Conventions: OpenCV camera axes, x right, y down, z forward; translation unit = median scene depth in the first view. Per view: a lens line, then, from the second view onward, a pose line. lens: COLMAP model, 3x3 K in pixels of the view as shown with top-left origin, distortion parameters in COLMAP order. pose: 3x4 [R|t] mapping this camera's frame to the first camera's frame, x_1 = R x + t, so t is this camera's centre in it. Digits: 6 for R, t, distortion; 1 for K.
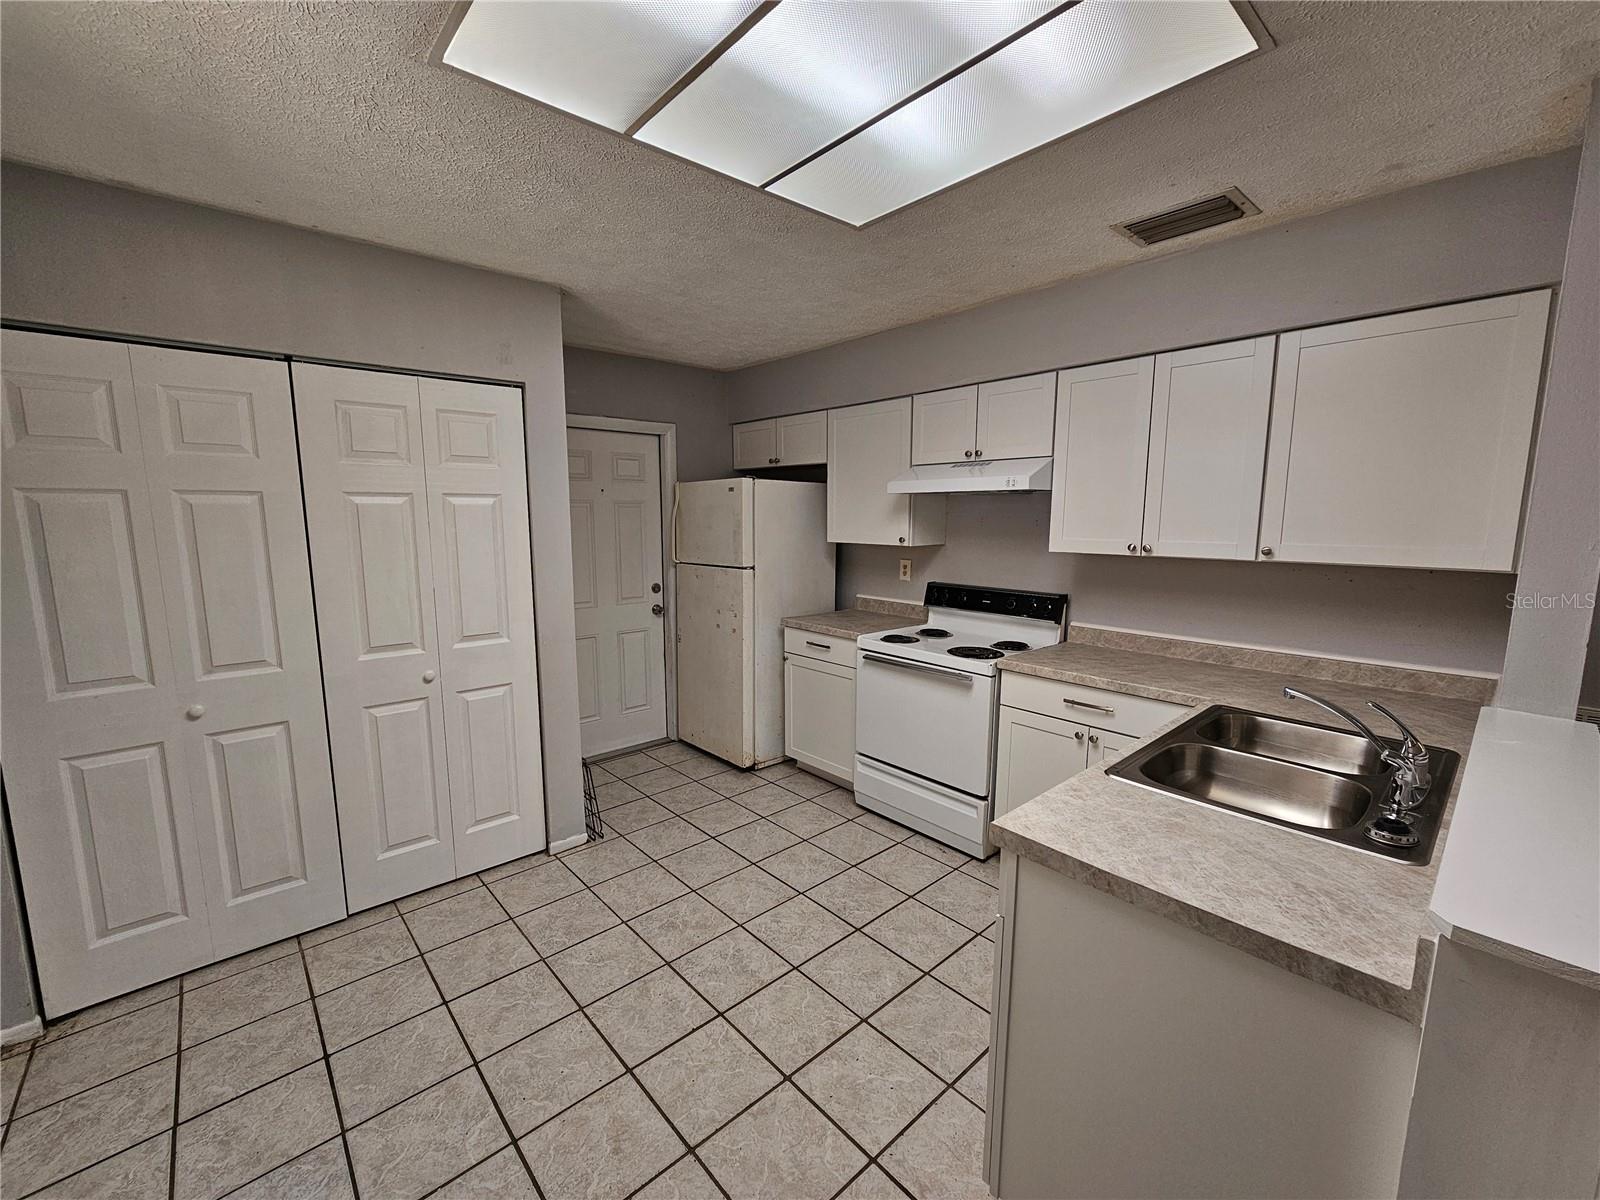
lens RADIAL K [[656.7, 0, 801.3], [0, 656.7, 602.7], [0, 0, 1]] dist [0.007451, 0.000379]
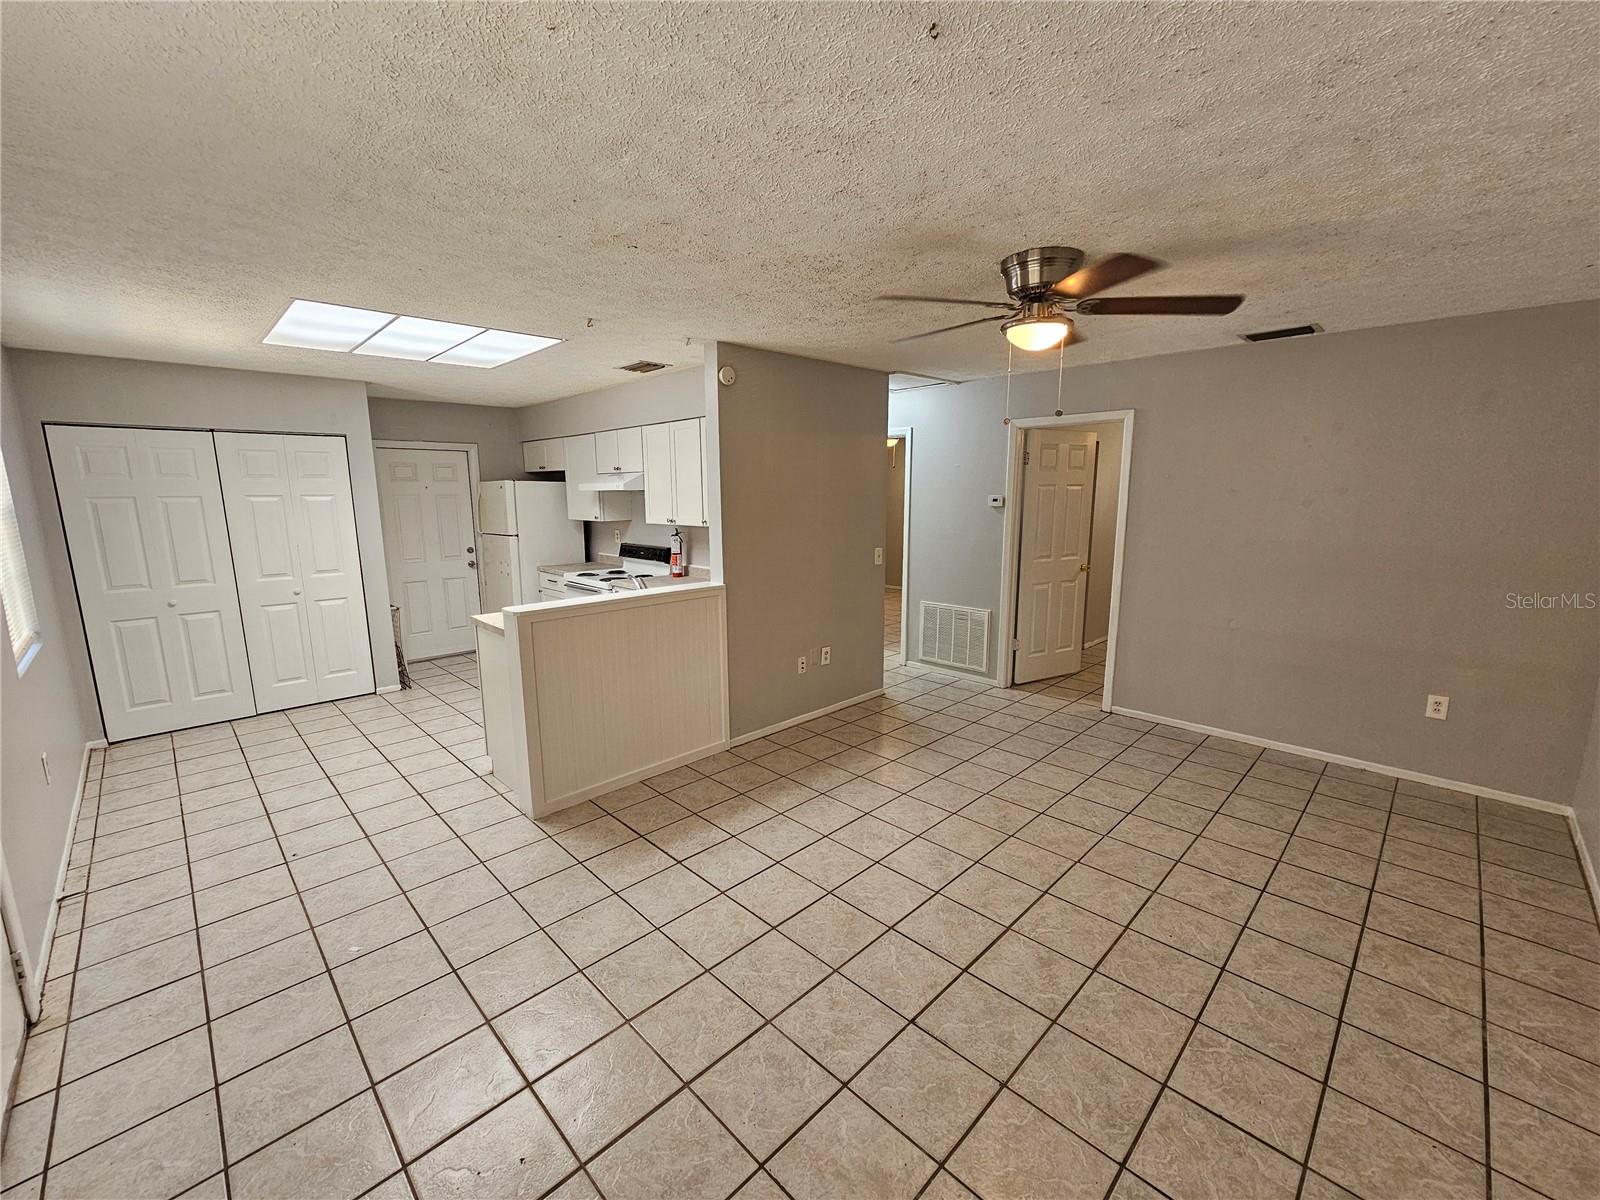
lens RADIAL K [[656.7, 0, 799.6], [0, 656.7, 601.5], [0, 0, 1]] dist [0.007451, 0.000379]
pose [[0.999887, -0.009349, 0.011764, 0.844860], [0.008966, 0.999442, 0.032187, 0.090275], [-0.012058, -0.032078, 0.999413, -0.902809]]
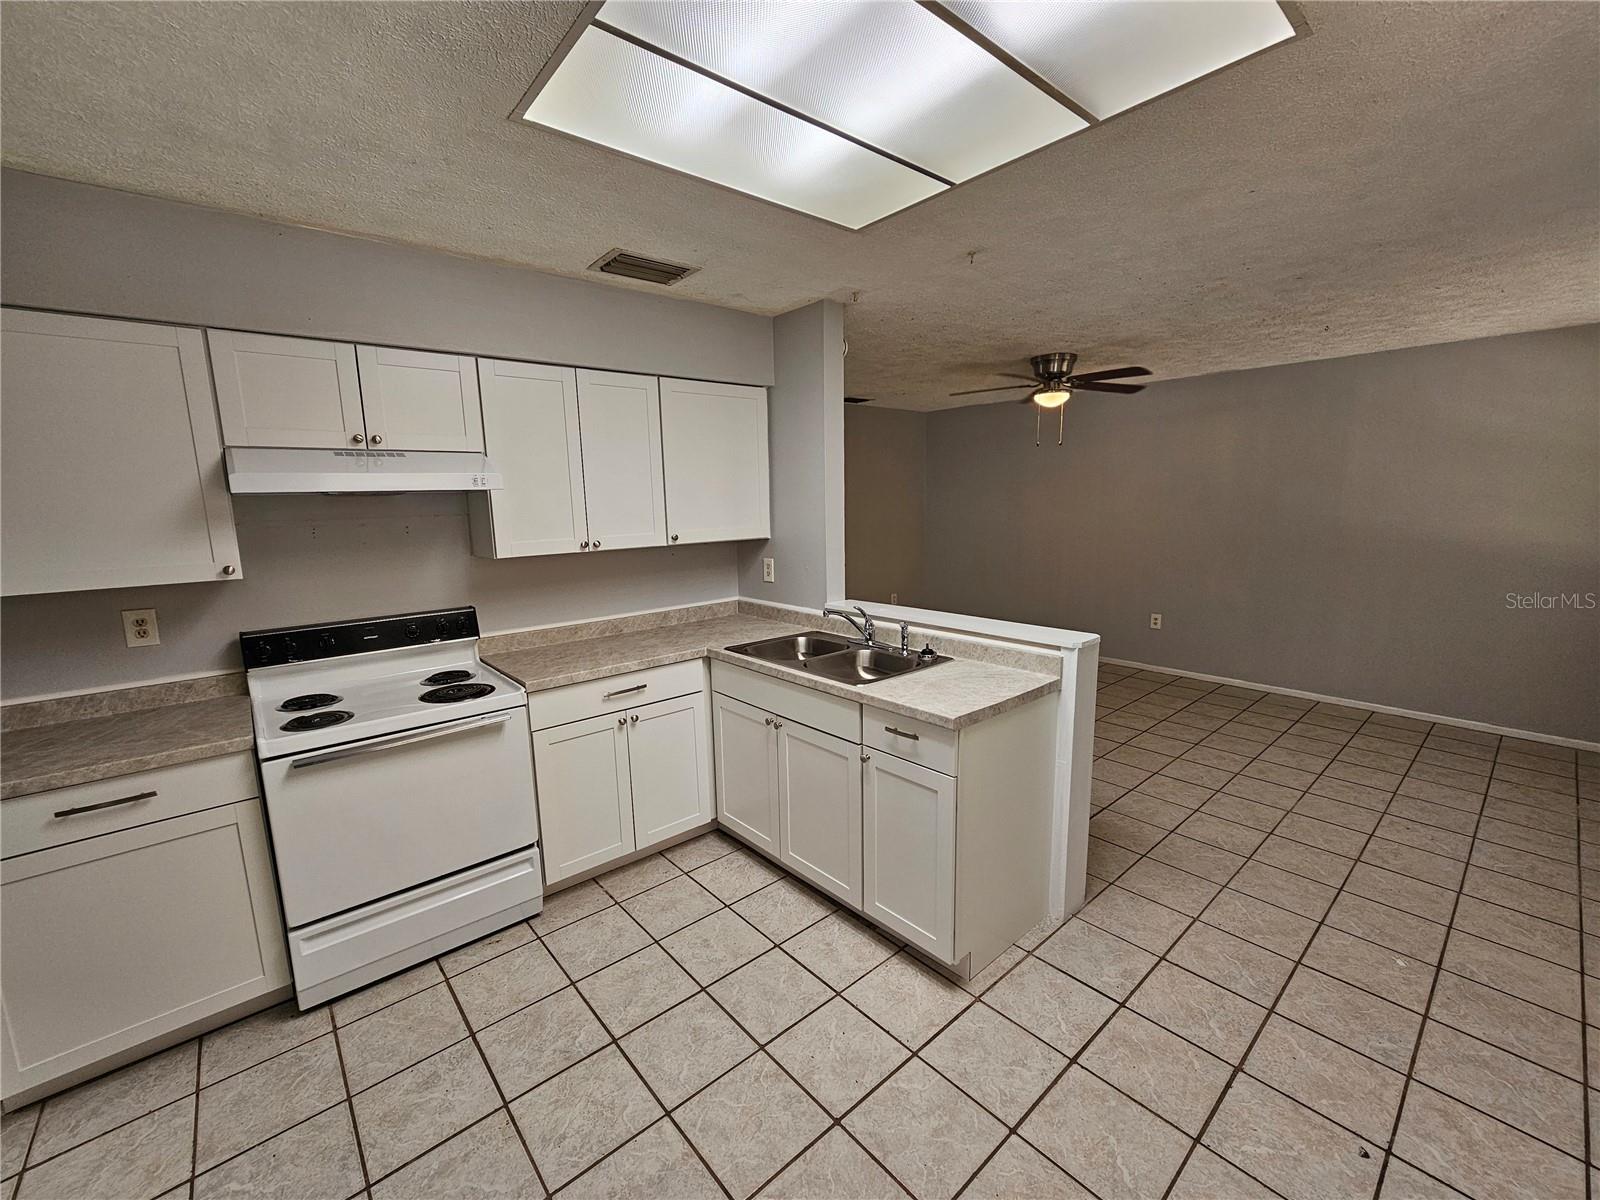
lens RADIAL K [[656.7, 0, 790.2], [0, 656.7, 602.4], [0, 0, 1]] dist [0.007451, 0.000379]
pose [[0.040191, -0.159840, 0.986324, -0.537750], [0.162791, 0.974980, 0.151368, -0.094657], [-0.985842, 0.154481, 0.065206, 0.581247]]
